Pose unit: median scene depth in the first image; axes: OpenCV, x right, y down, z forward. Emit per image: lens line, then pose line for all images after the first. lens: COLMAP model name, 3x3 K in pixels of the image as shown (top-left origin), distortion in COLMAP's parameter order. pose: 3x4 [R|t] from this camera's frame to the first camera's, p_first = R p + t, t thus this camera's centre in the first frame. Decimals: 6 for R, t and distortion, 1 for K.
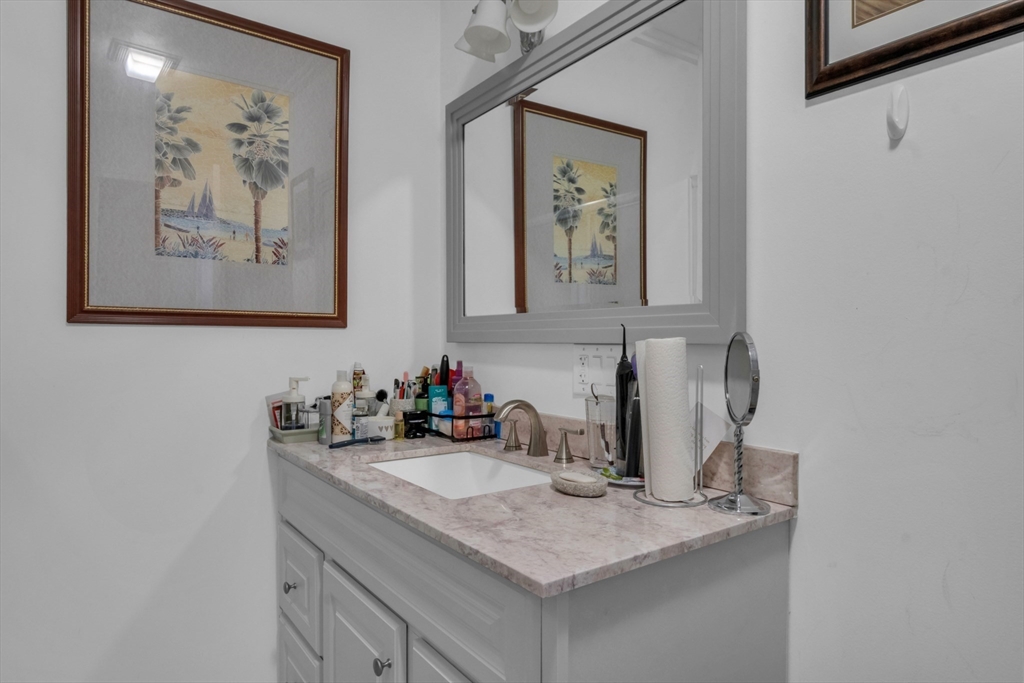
lens RADIAL K [[600.0, 0, 512.6], [0, 600.0, 347.1], [0, 0, 1]] dist [-0.004466, -0.002488]
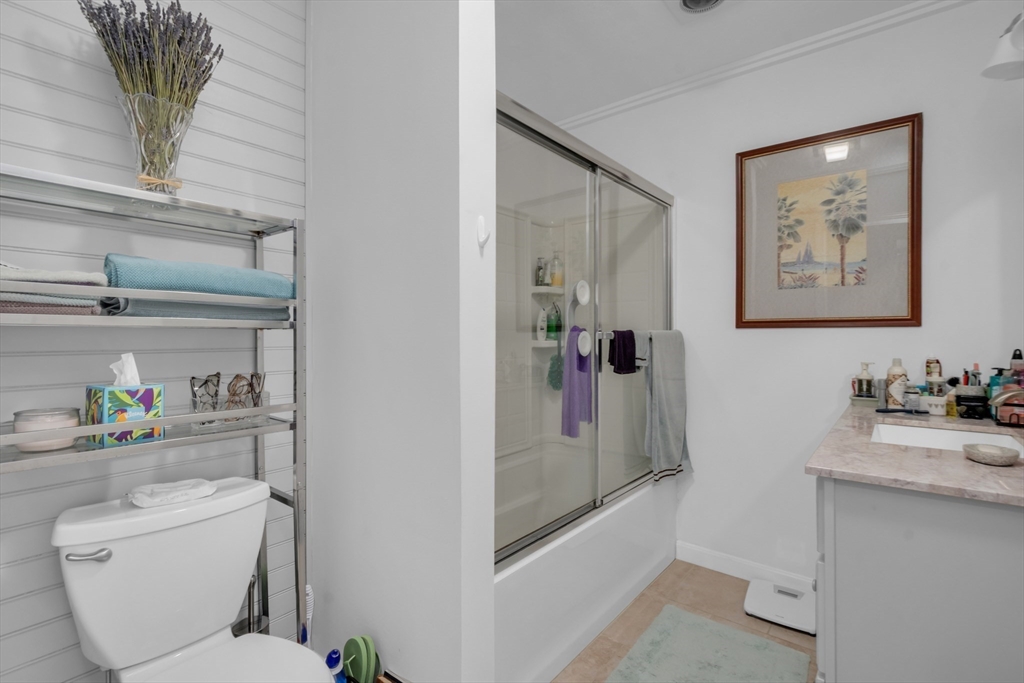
lens RADIAL K [[473.6, 0, 512.8], [0, 473.6, 339.6], [0, 0, 1]] dist [-0.000323, -0.002081]
pose [[0.246005, 0.002635, -0.969265, 0.546523], [-0.006764, 0.999977, 0.001002, 0.001130], [0.969245, 0.006310, 0.246017, -0.113967]]
